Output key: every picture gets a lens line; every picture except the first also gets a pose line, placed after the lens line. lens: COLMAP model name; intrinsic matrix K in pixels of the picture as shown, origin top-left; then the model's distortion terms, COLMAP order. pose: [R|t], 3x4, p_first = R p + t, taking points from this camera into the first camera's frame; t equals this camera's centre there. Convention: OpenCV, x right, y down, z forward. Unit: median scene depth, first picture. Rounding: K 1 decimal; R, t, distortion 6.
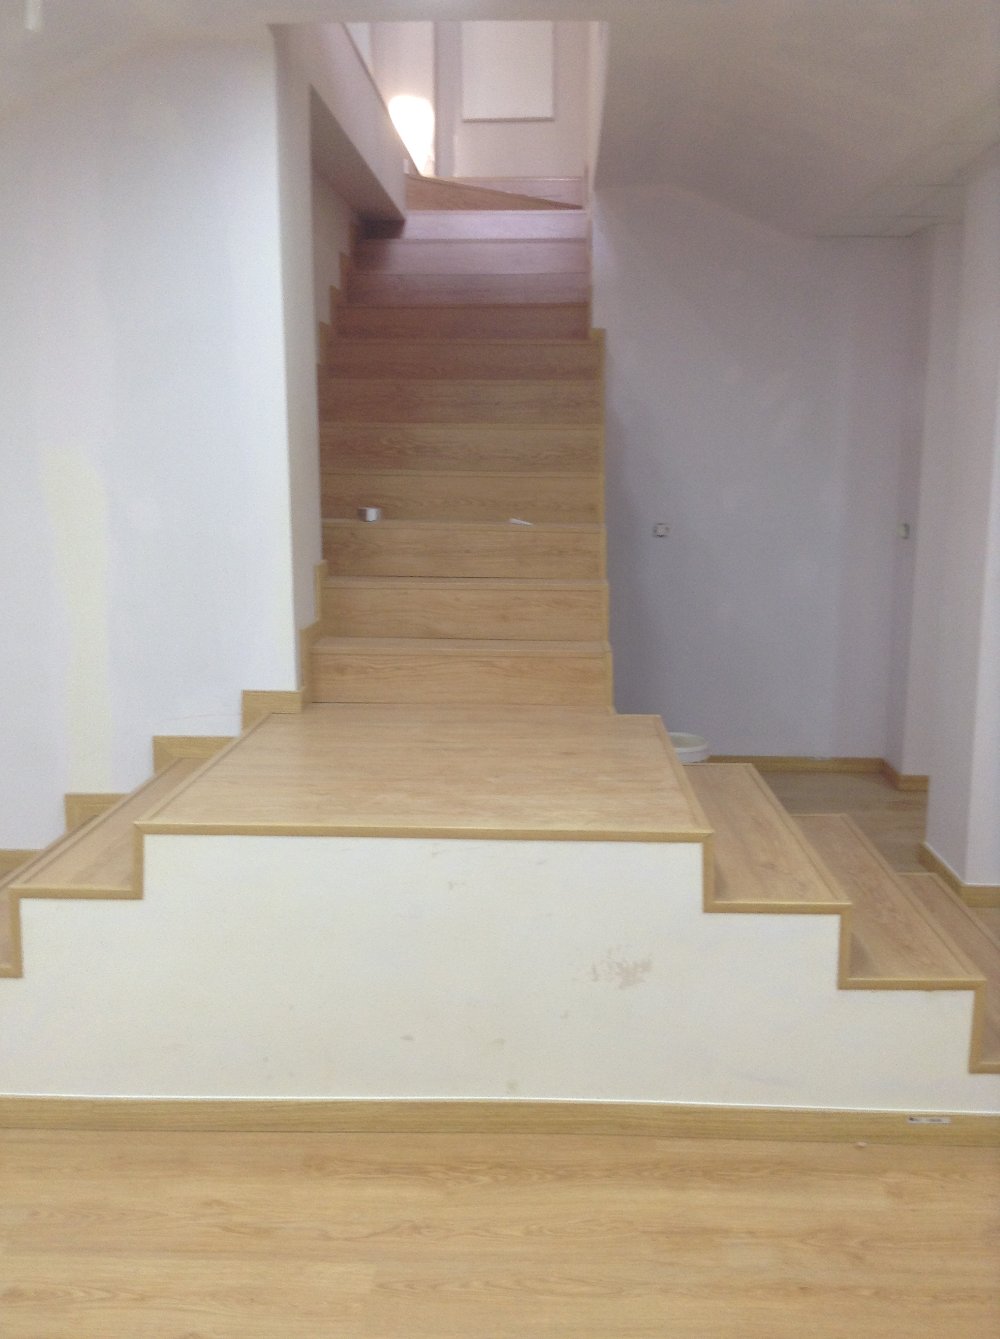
lens RADIAL K [[1273.6, 0, 504.7], [0, 1273.6, 658.8], [0, 0, 1]] dist [0.003895, 0.000000]
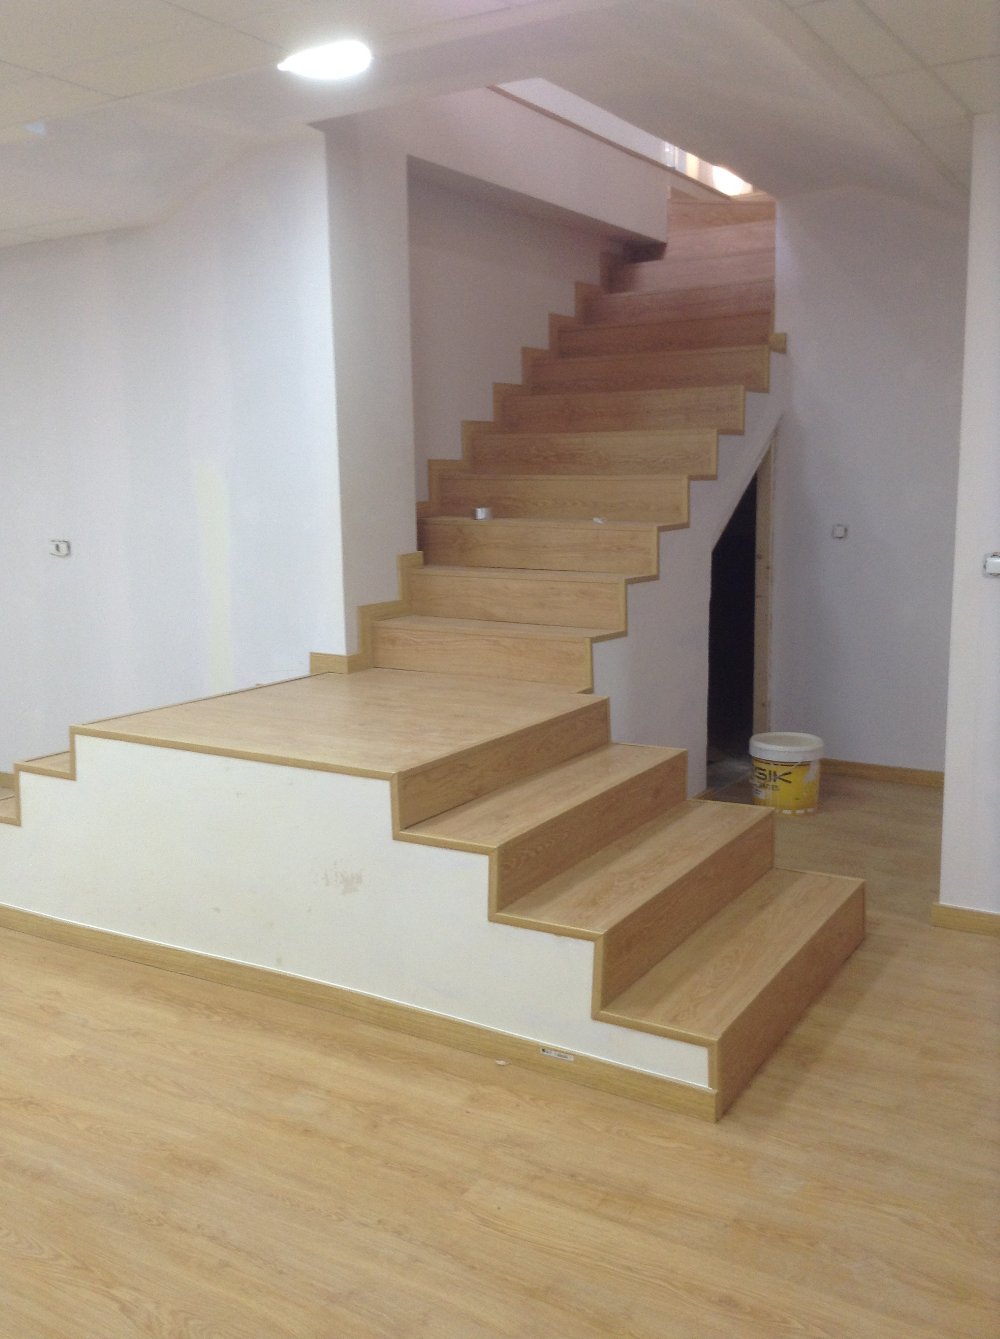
lens RADIAL K [[1273.6, 0, 503.7], [0, 1273.6, 678.0], [0, 0, 1]] dist [0.003895, 0.000000]
pose [[0.862403, 0.064038, -0.502156, 0.586454], [-0.062138, 0.997856, 0.020537, 0.012248], [0.502394, 0.013492, 0.864533, 0.014645]]
